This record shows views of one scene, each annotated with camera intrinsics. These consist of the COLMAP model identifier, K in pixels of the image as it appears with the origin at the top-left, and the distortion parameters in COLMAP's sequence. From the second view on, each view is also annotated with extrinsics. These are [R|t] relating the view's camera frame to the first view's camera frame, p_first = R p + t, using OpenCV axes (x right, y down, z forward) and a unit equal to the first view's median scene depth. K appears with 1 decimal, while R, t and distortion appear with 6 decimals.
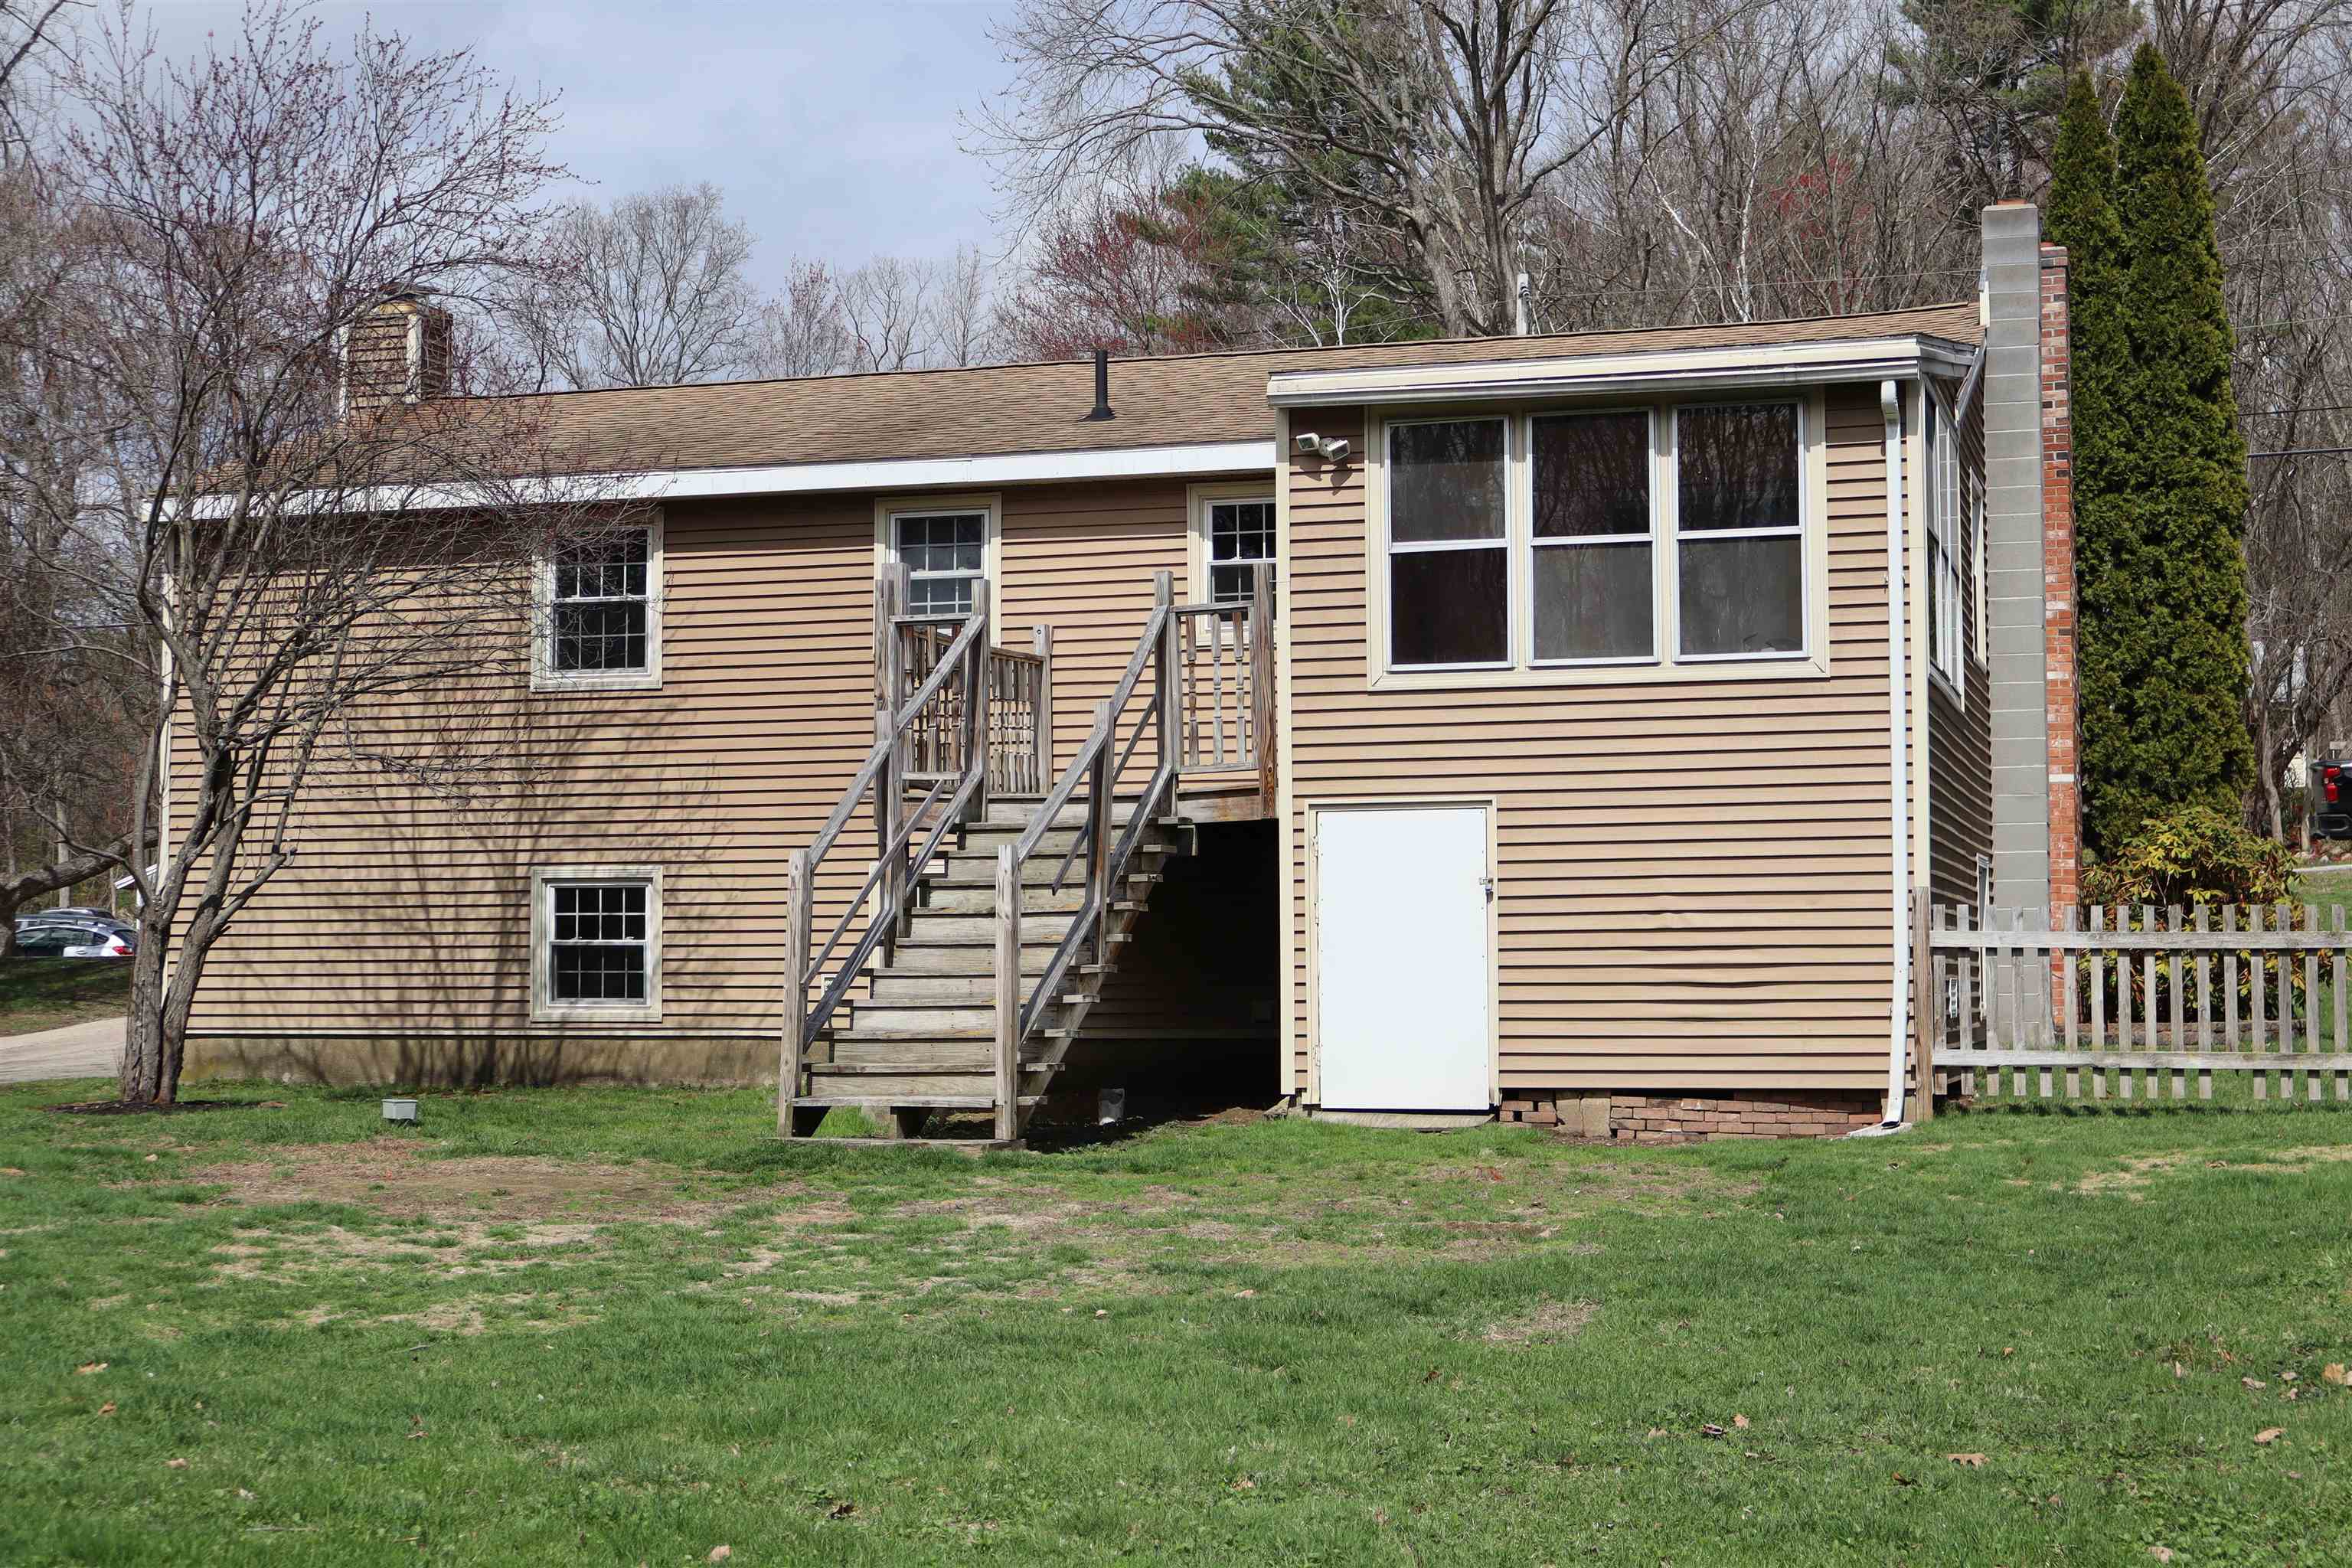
lens RADIAL K [[3410.9, 0, 1175.5], [0, 3410.9, 783.3], [0, 0, 1]] dist [0.028898, 0.000000]
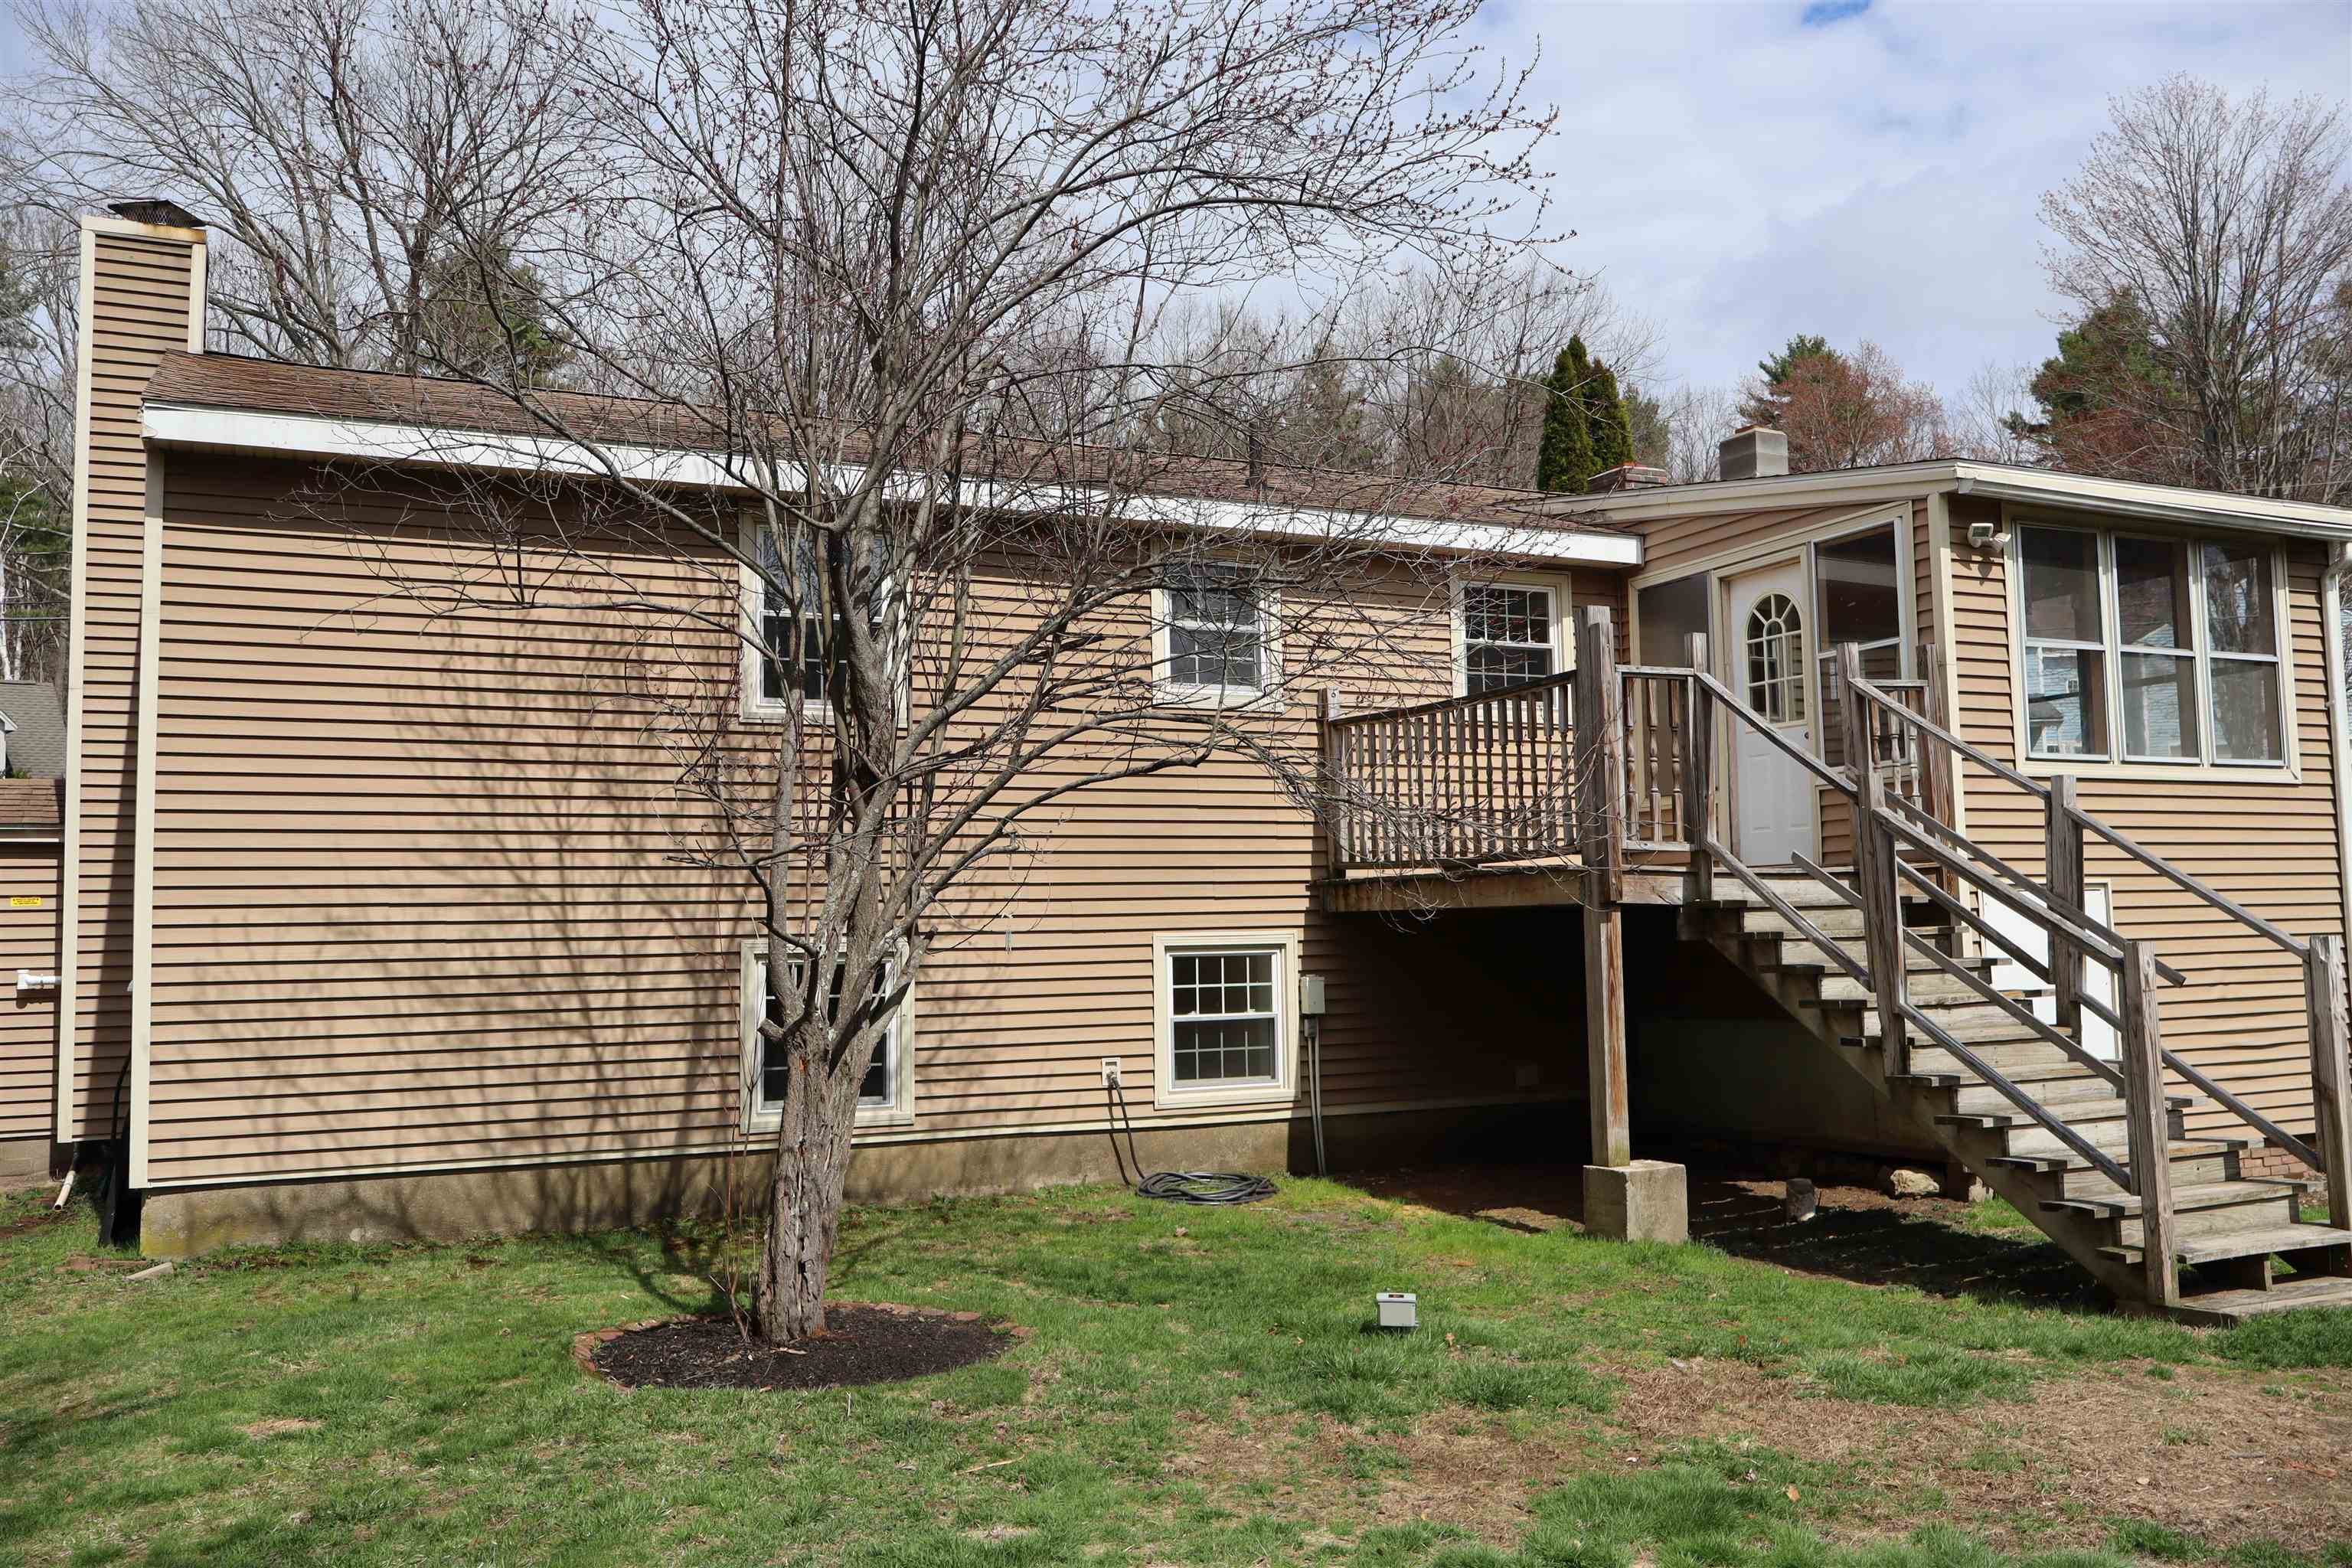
lens RADIAL K [[1958.4, 0, 1176.2], [0, 1958.4, 782.5], [0, 0, 1]] dist [0.019403, -0.007594]
pose [[0.722049, 0.046806, 0.690257, -0.430459], [-0.022016, 0.998758, -0.044695, 0.005853], [-0.691492, 0.017075, 0.722183, 0.590628]]
